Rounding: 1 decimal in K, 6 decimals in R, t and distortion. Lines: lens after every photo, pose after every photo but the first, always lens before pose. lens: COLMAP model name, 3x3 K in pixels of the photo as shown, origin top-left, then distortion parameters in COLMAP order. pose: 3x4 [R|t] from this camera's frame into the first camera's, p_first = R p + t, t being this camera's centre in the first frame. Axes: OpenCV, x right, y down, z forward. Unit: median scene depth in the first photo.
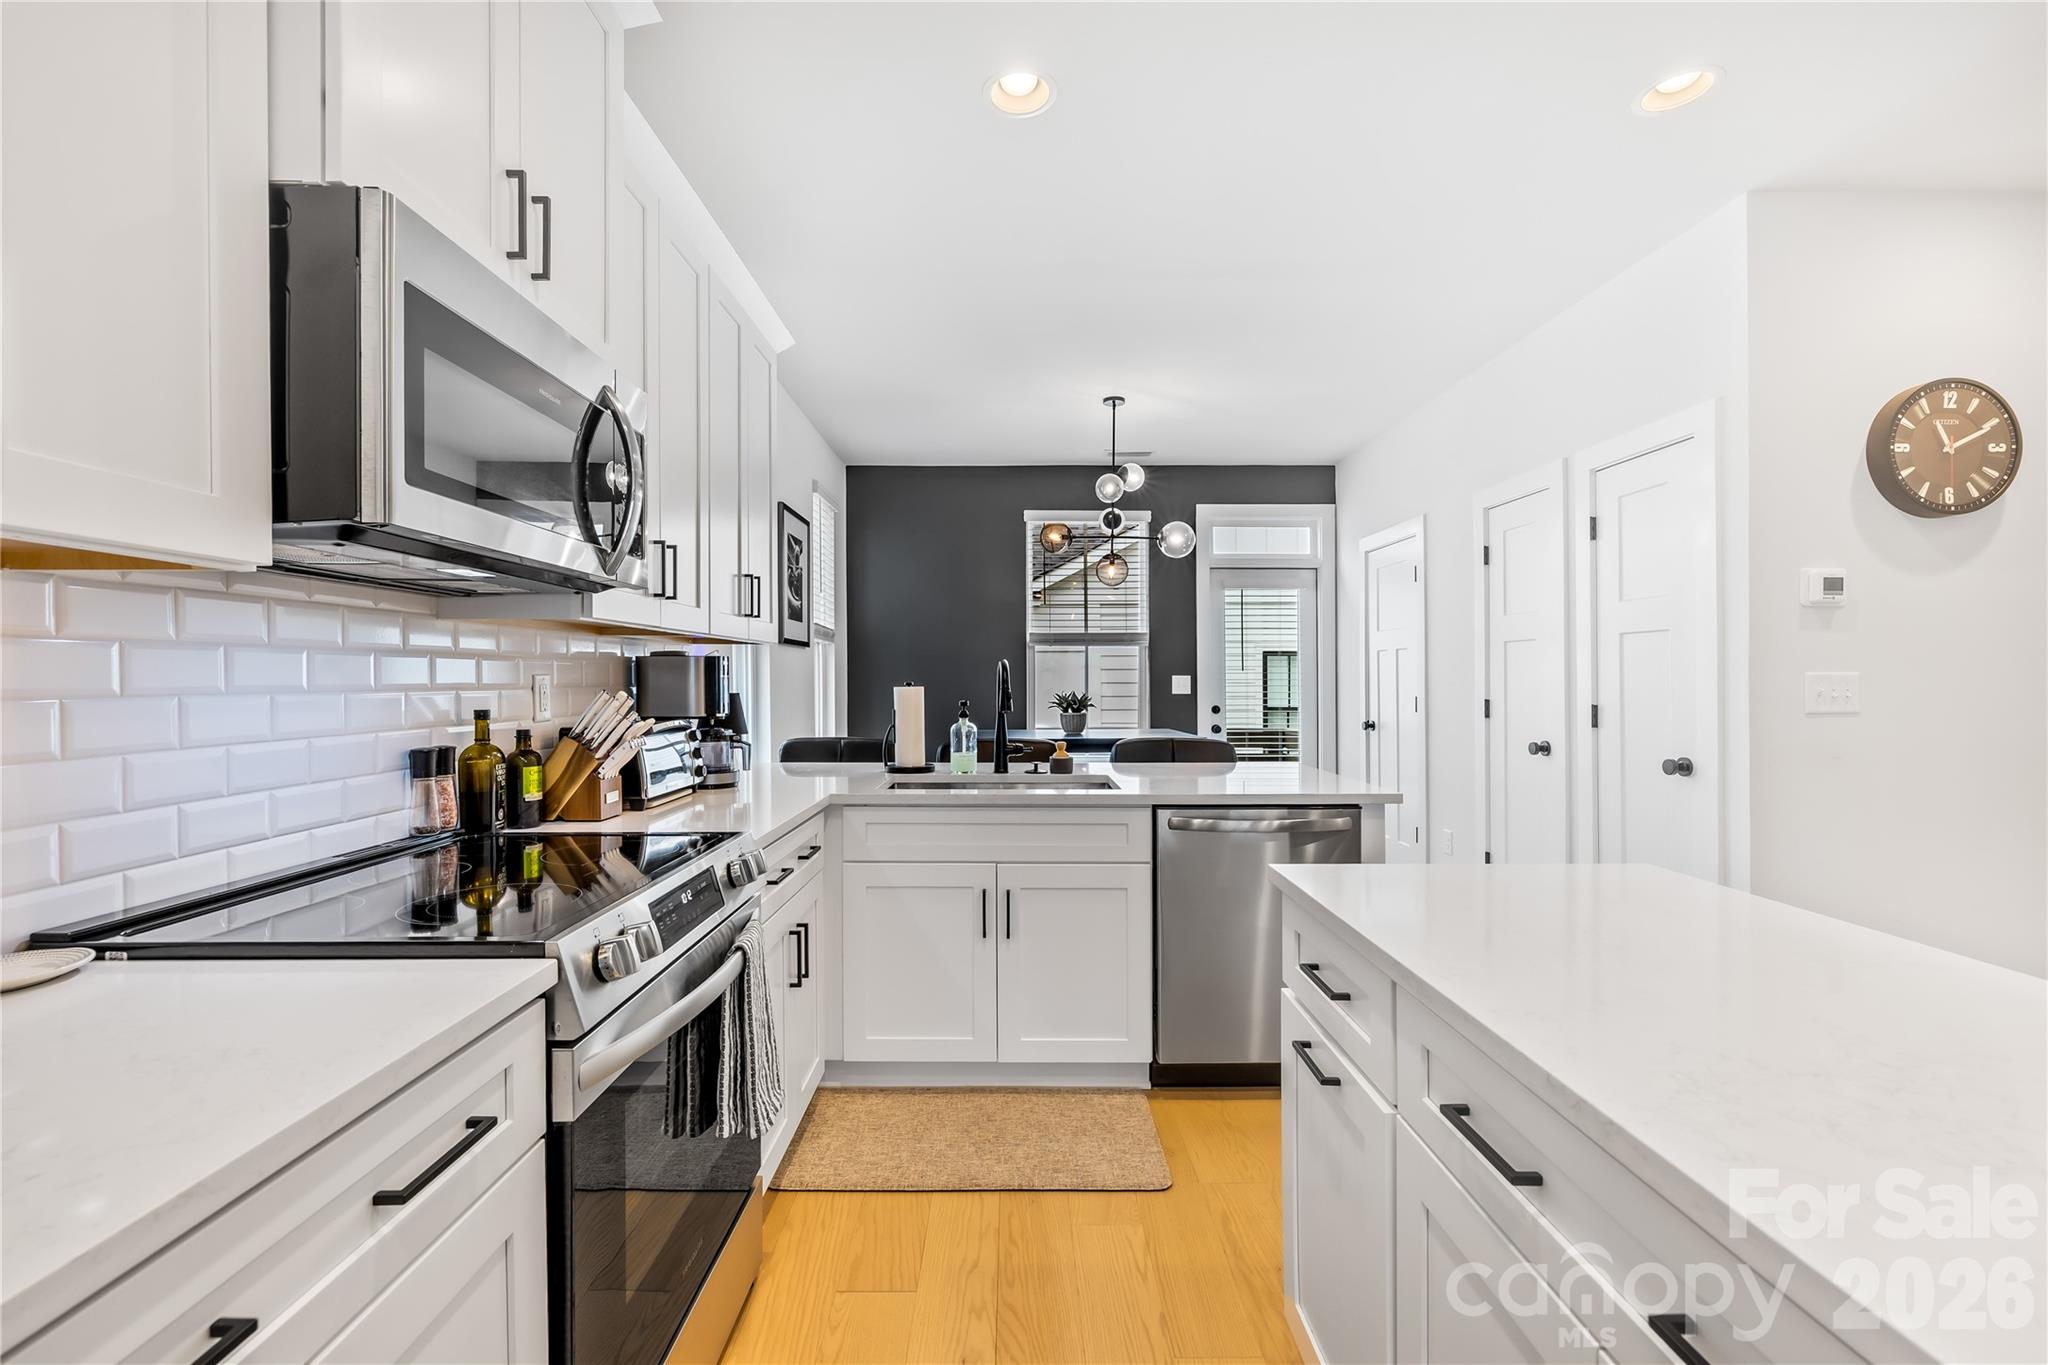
lens RADIAL K [[867.0, 0, 1008.4], [0, 867.0, 672.9], [0, 0, 1]] dist [-0.000536, 0.000026]
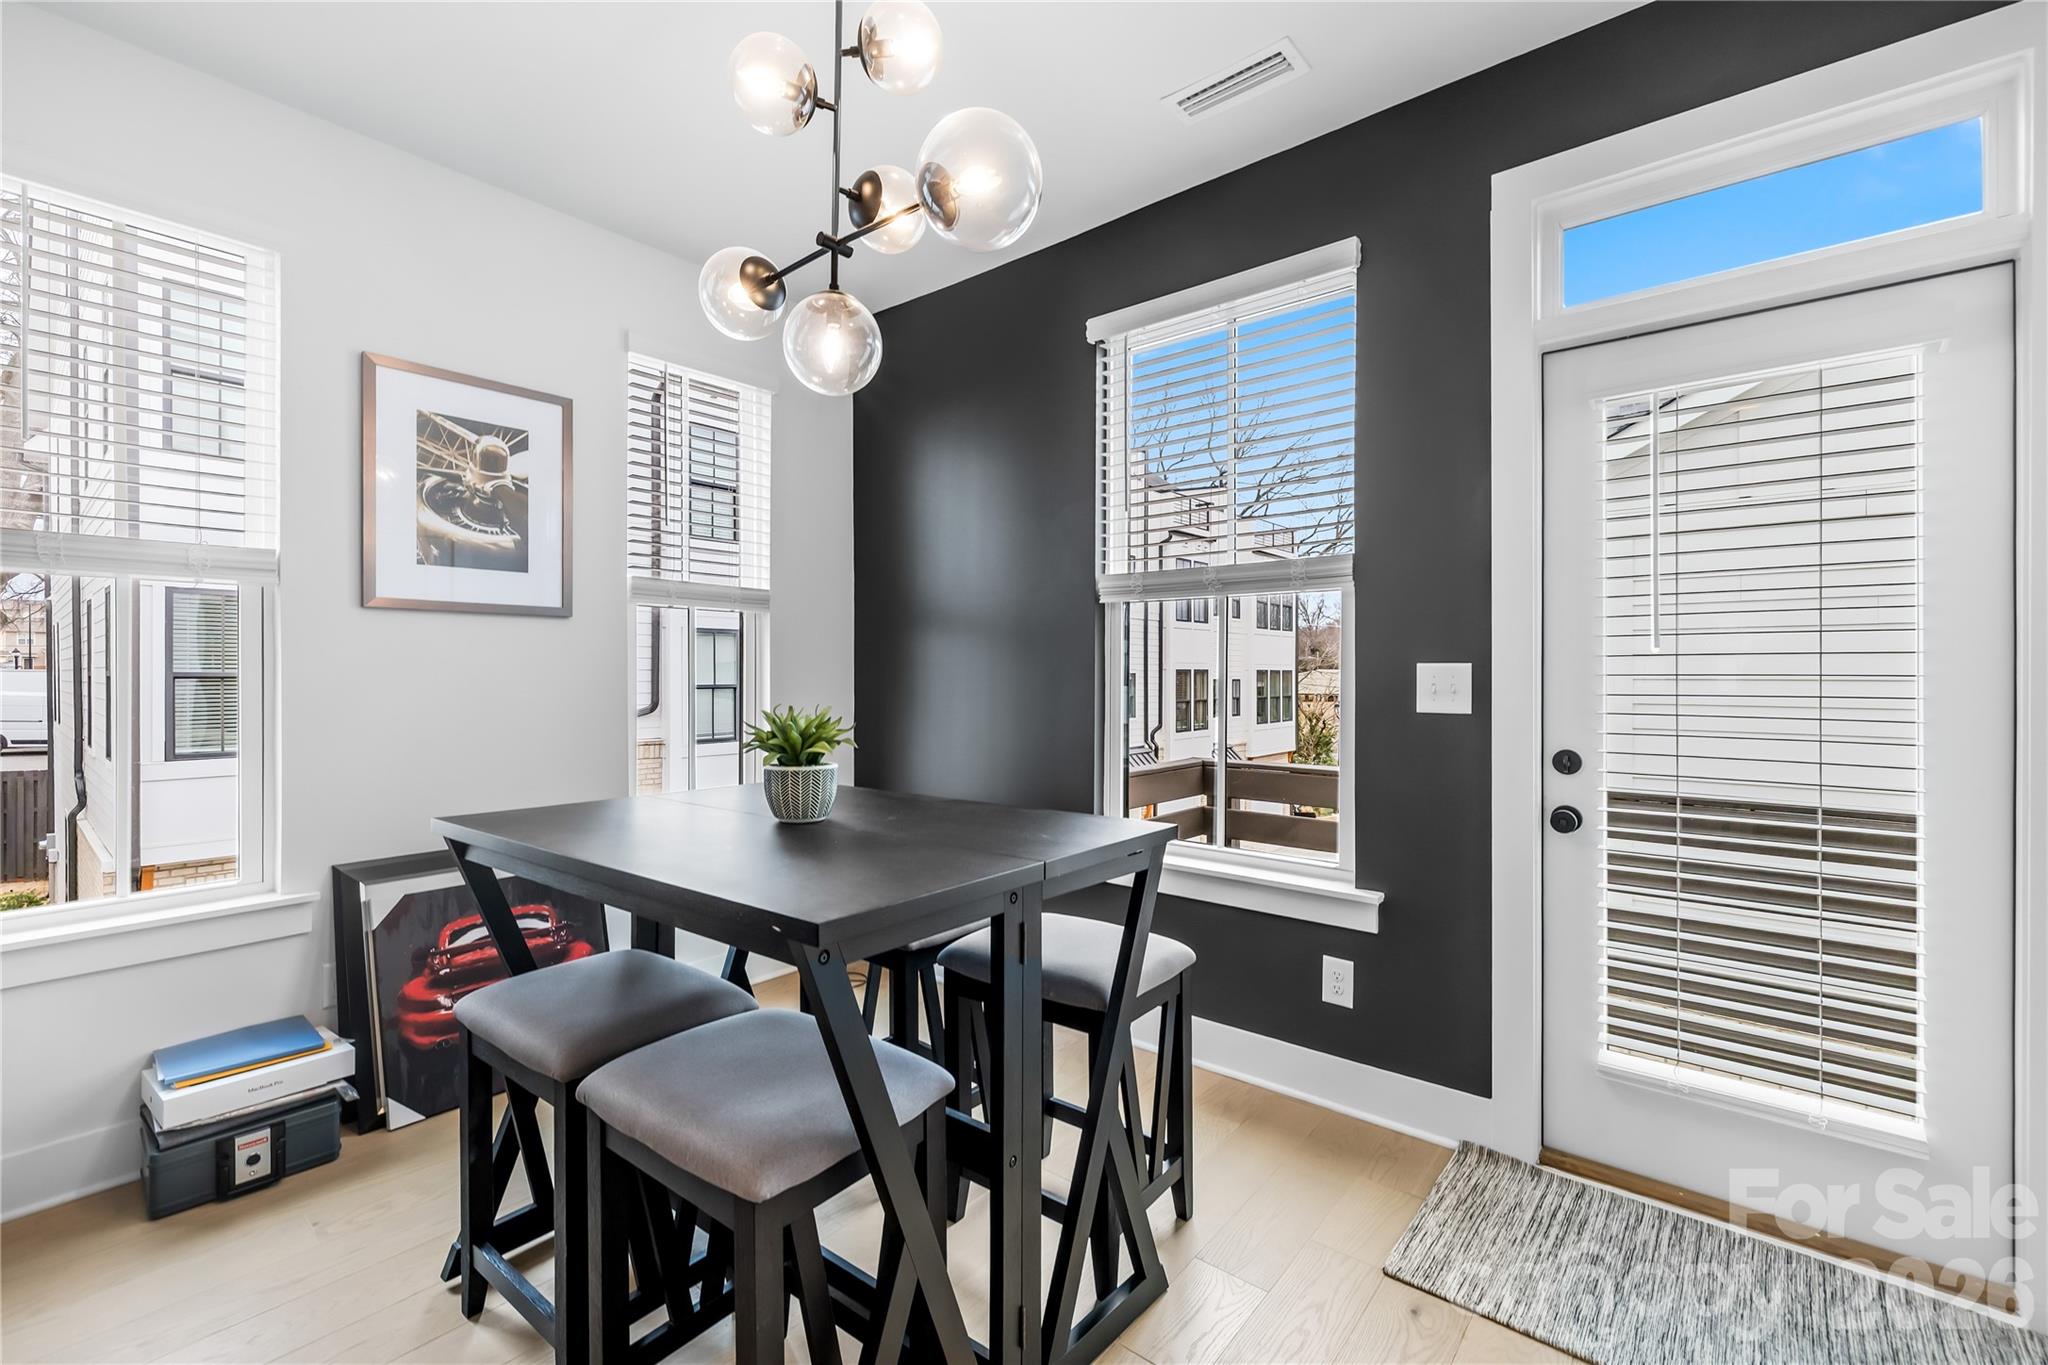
lens RADIAL K [[867.0, 0, 1008.4], [0, 867.0, 672.9], [0, 0, 1]] dist [-0.000536, 0.000026]
pose [[0.768630, 0.003732, -0.639683, 0.676429], [0.004714, 0.999923, 0.011498, 0.005078], [0.639676, -0.011853, 0.768553, 1.388438]]
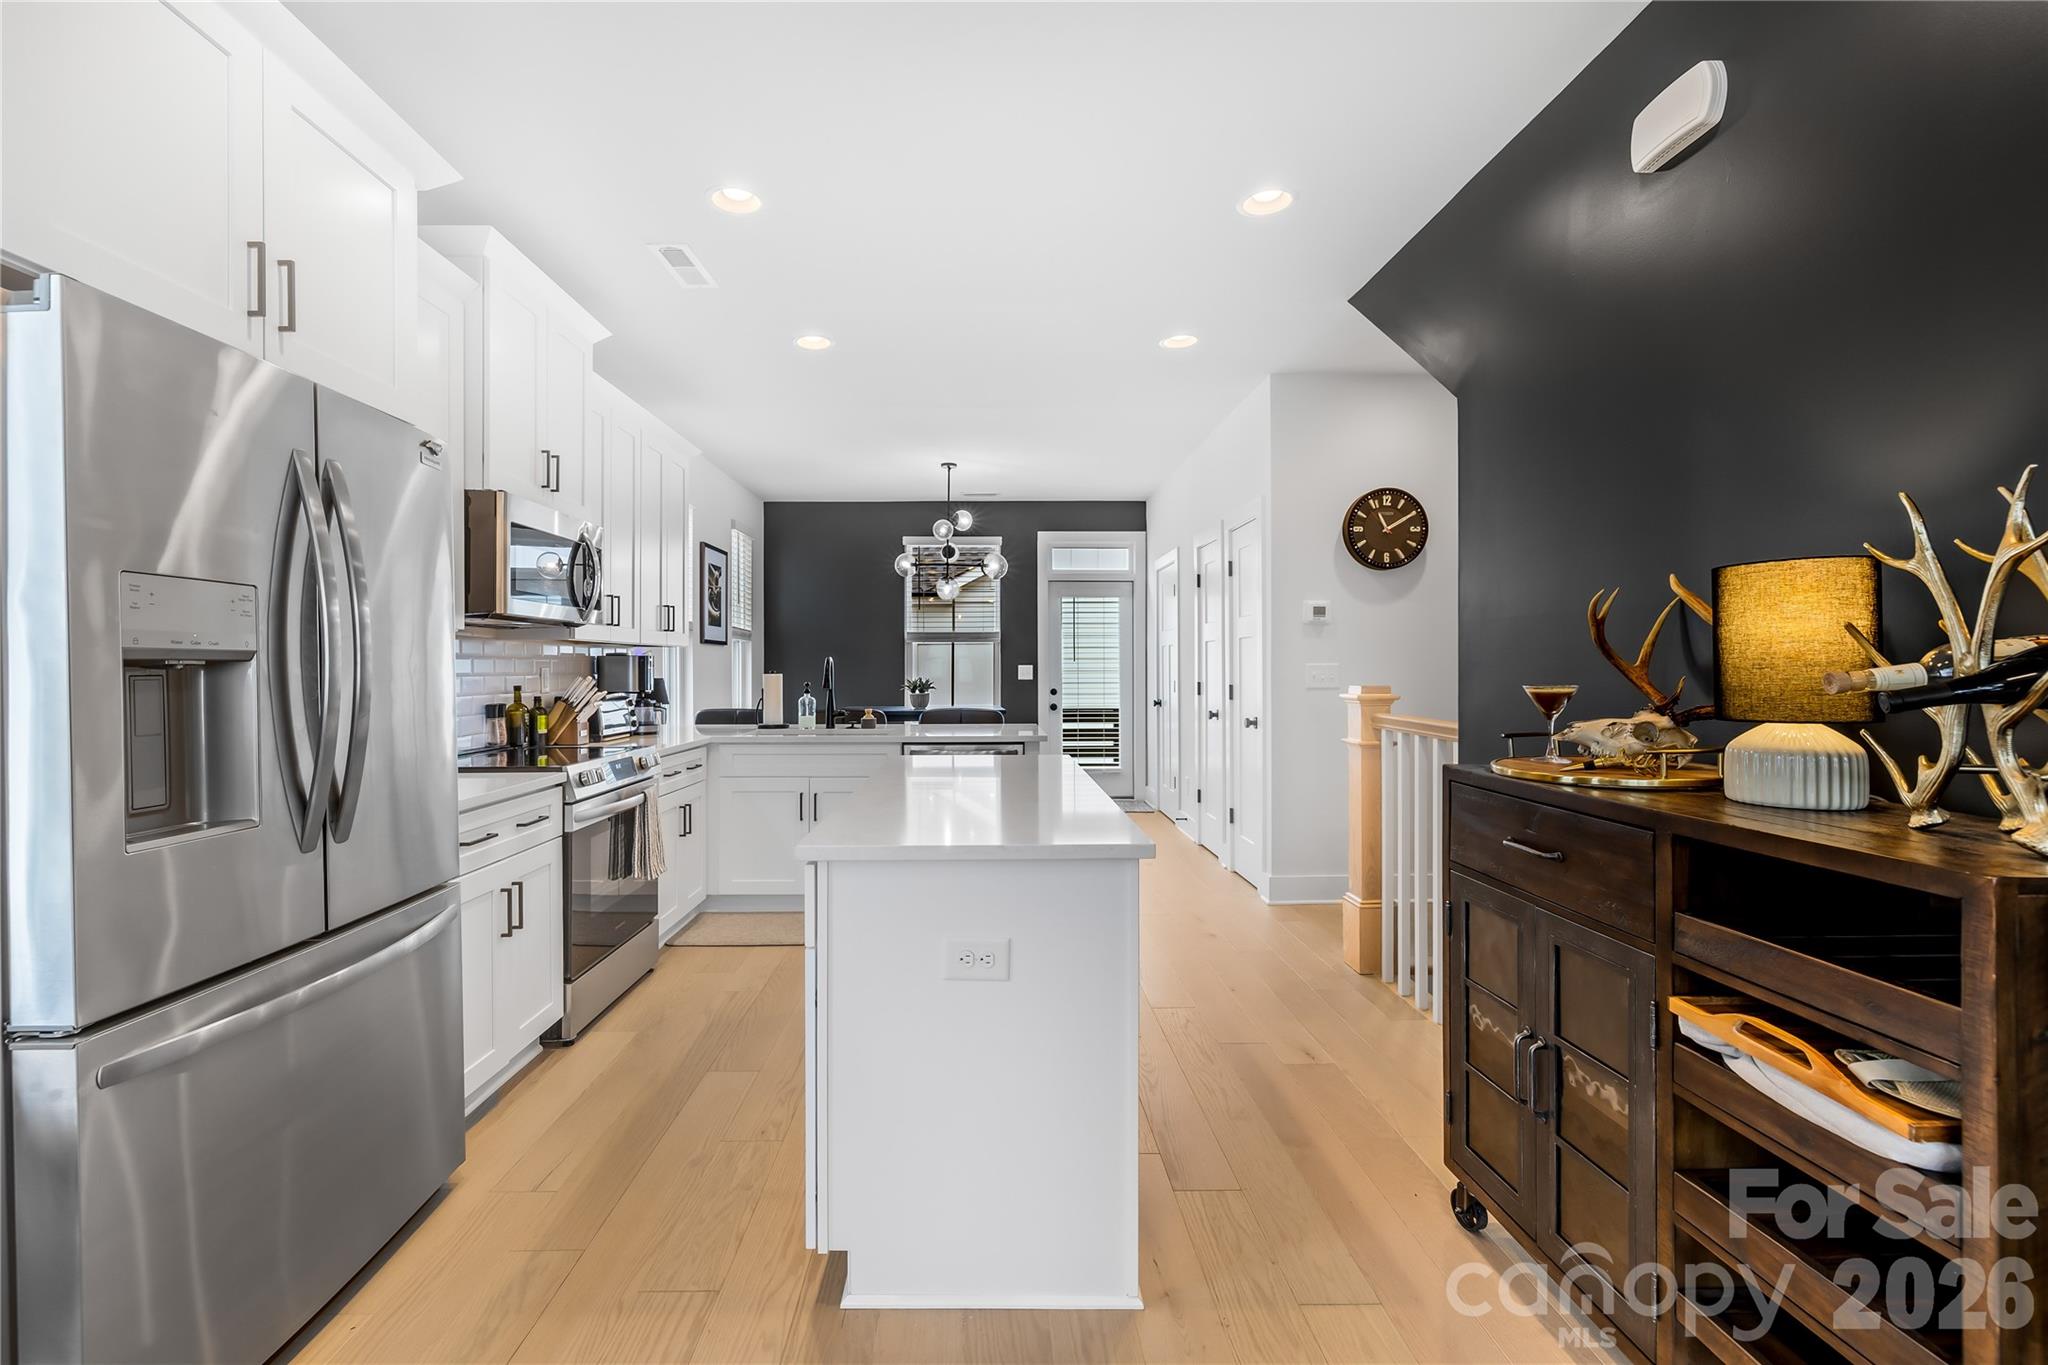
lens RADIAL K [[876.9, 0, 986.9], [0, 876.9, 645.8], [0, 0, 1]] dist [-0.000619, -0.000029]
pose [[0.999937, -0.002370, 0.010959, 0.296785], [0.002561, 0.999844, -0.017484, -0.006757], [-0.010916, 0.017511, 0.999787, -0.683974]]
